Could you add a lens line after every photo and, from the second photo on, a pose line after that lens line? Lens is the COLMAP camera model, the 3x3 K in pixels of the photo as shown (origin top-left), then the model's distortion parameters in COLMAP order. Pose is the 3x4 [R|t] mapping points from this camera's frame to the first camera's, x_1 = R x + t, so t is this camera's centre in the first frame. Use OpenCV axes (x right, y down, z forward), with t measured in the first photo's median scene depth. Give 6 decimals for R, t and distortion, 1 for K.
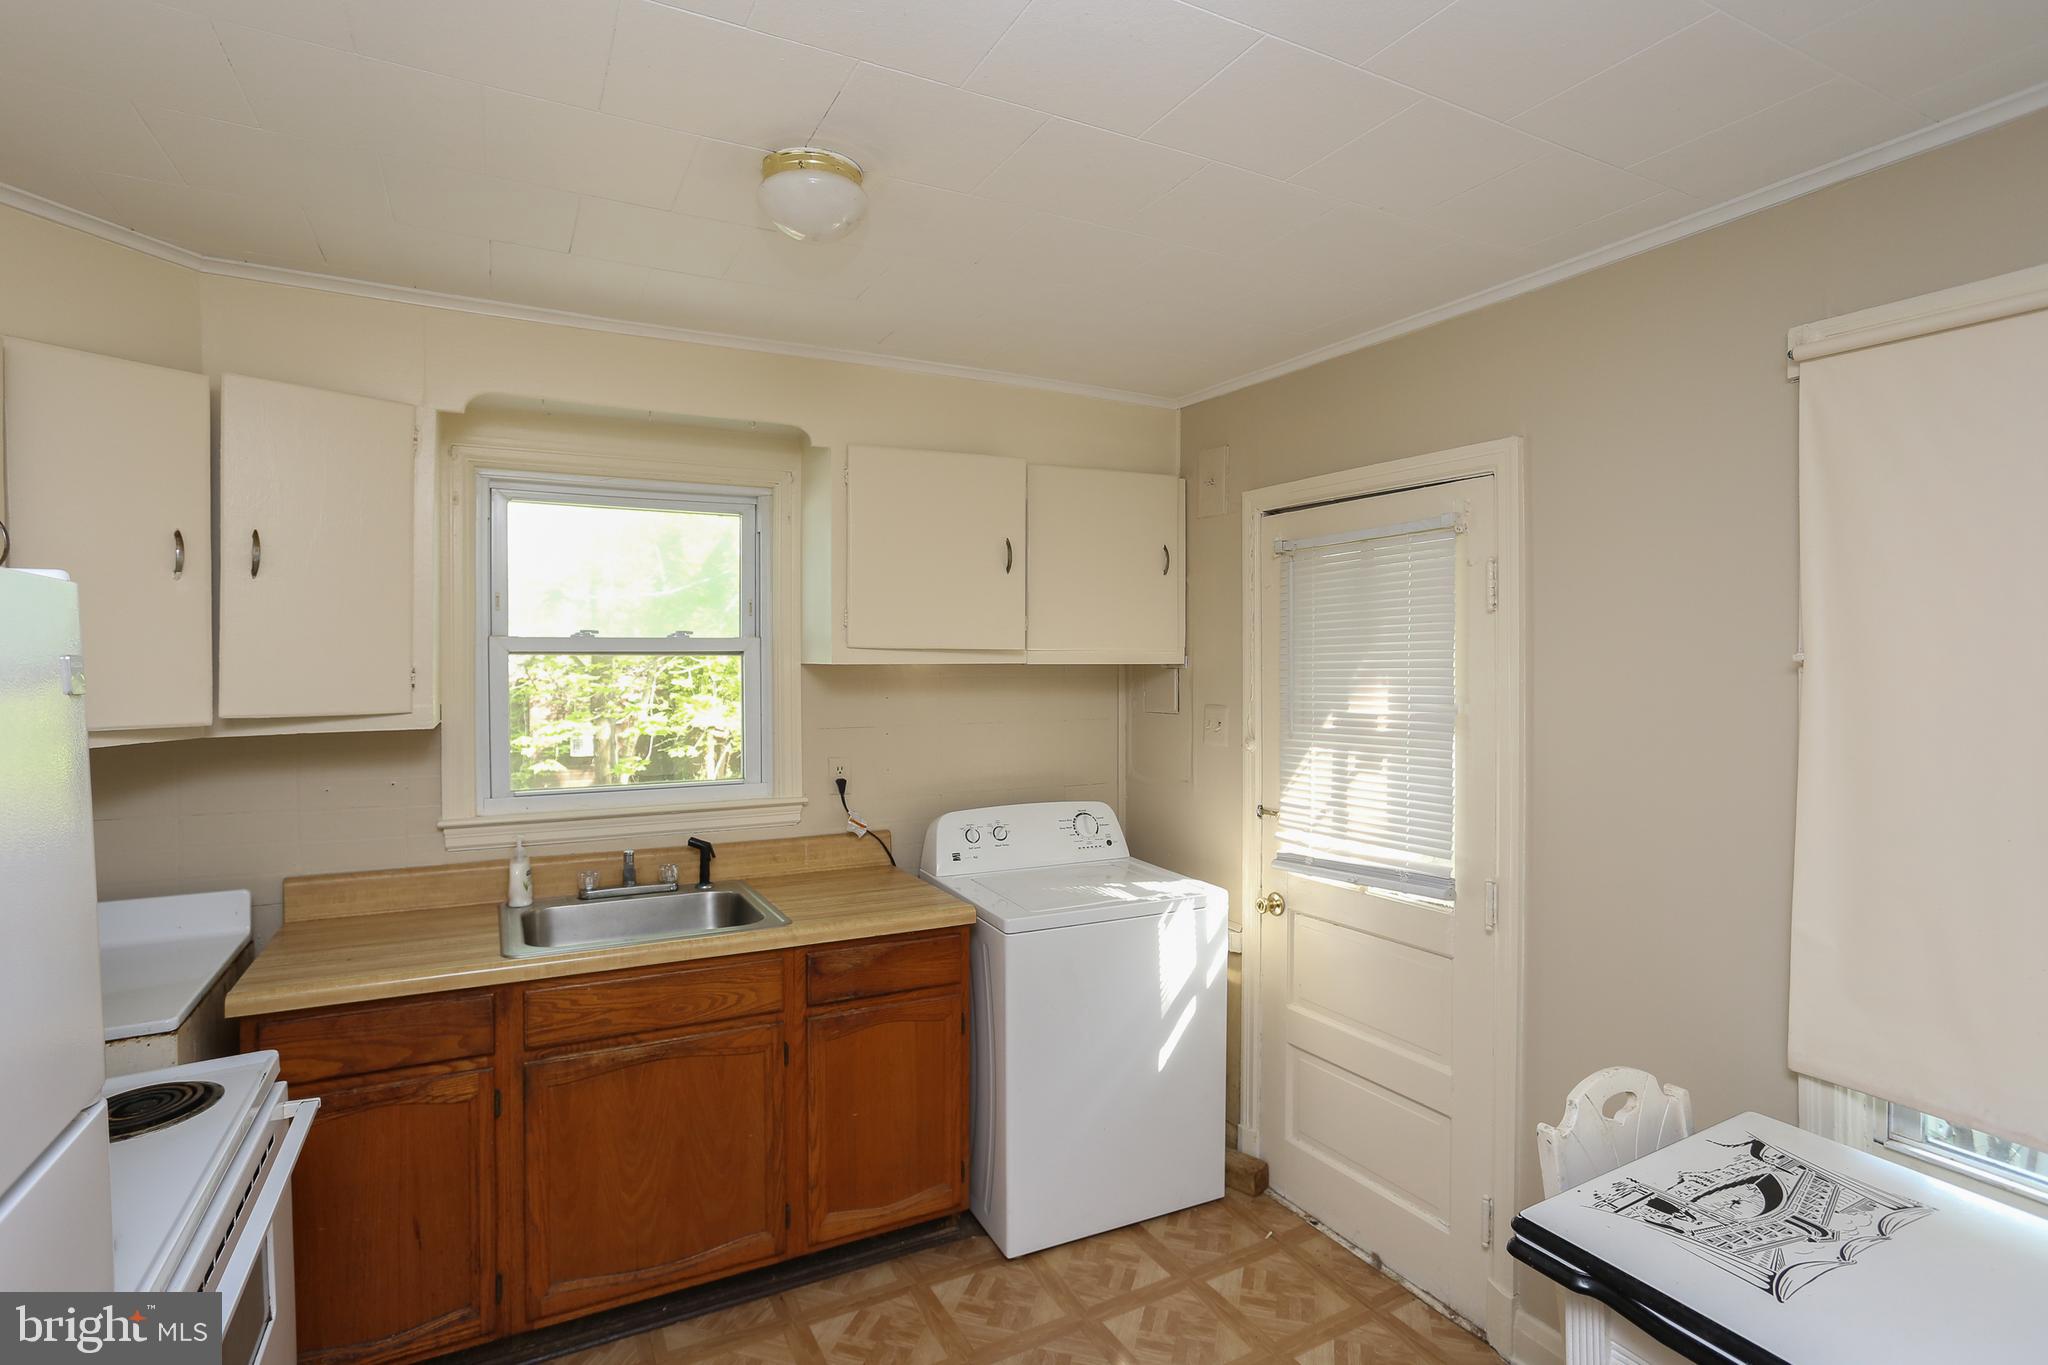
lens RADIAL K [[991.8, 0, 1014.0], [0, 991.8, 670.3], [0, 0, 1]] dist [-0.049433, 0.046794]
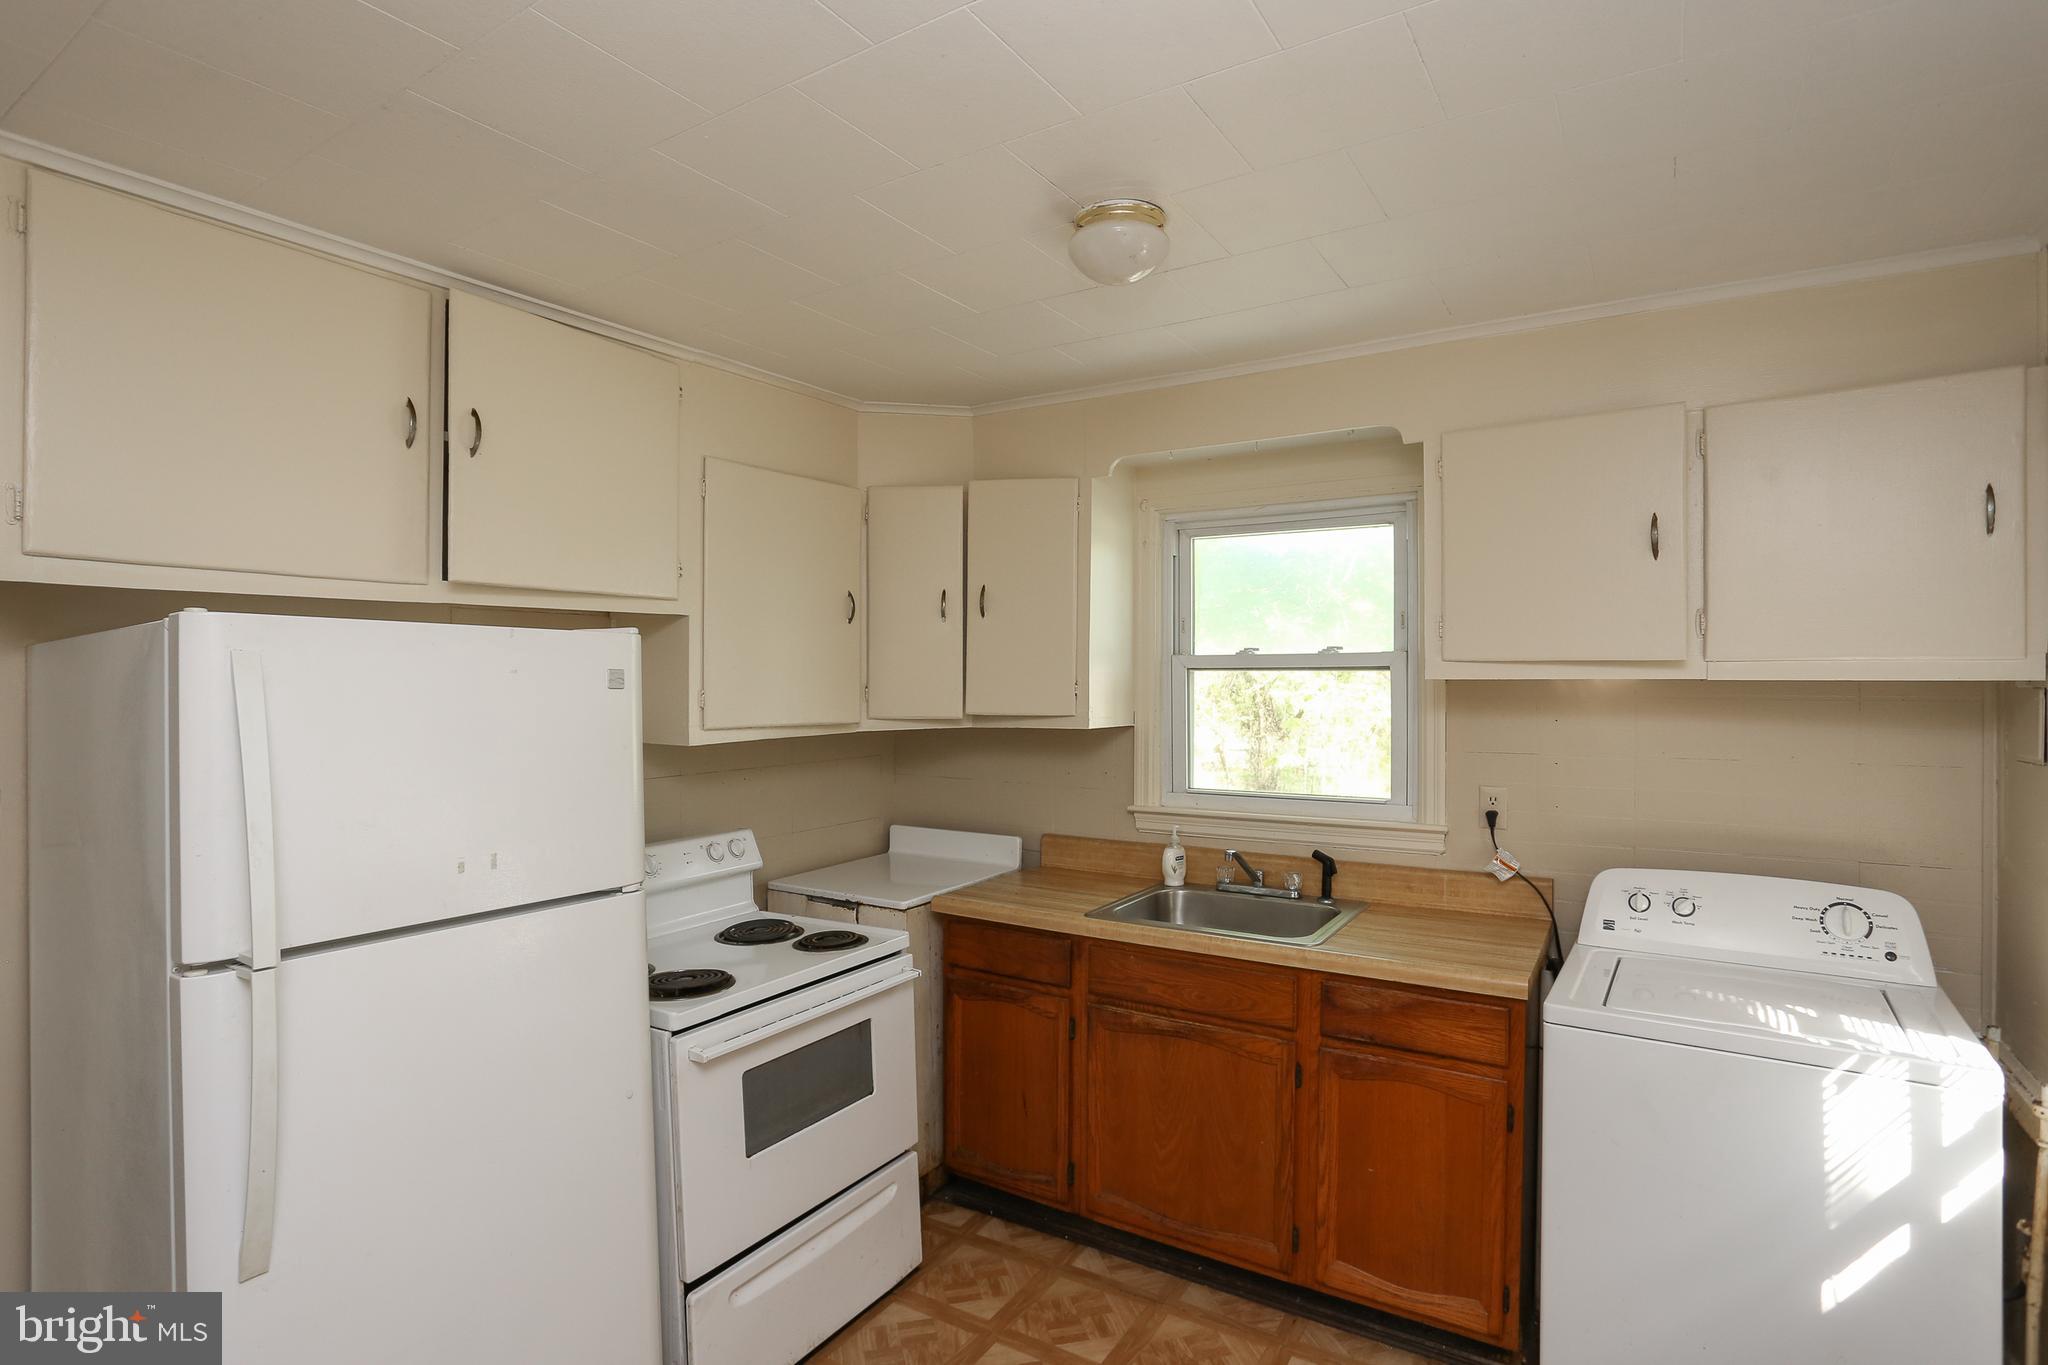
lens RADIAL K [[1026.1, 0, 1022.4], [0, 1026.1, 664.9], [0, 0, 1]] dist [-0.070739, 0.032974]
pose [[0.508245, -0.010012, -0.861155, 0.477182], [-0.008566, 0.999824, -0.016679, -0.000955], [0.861170, 0.015853, 0.508070, 0.232384]]
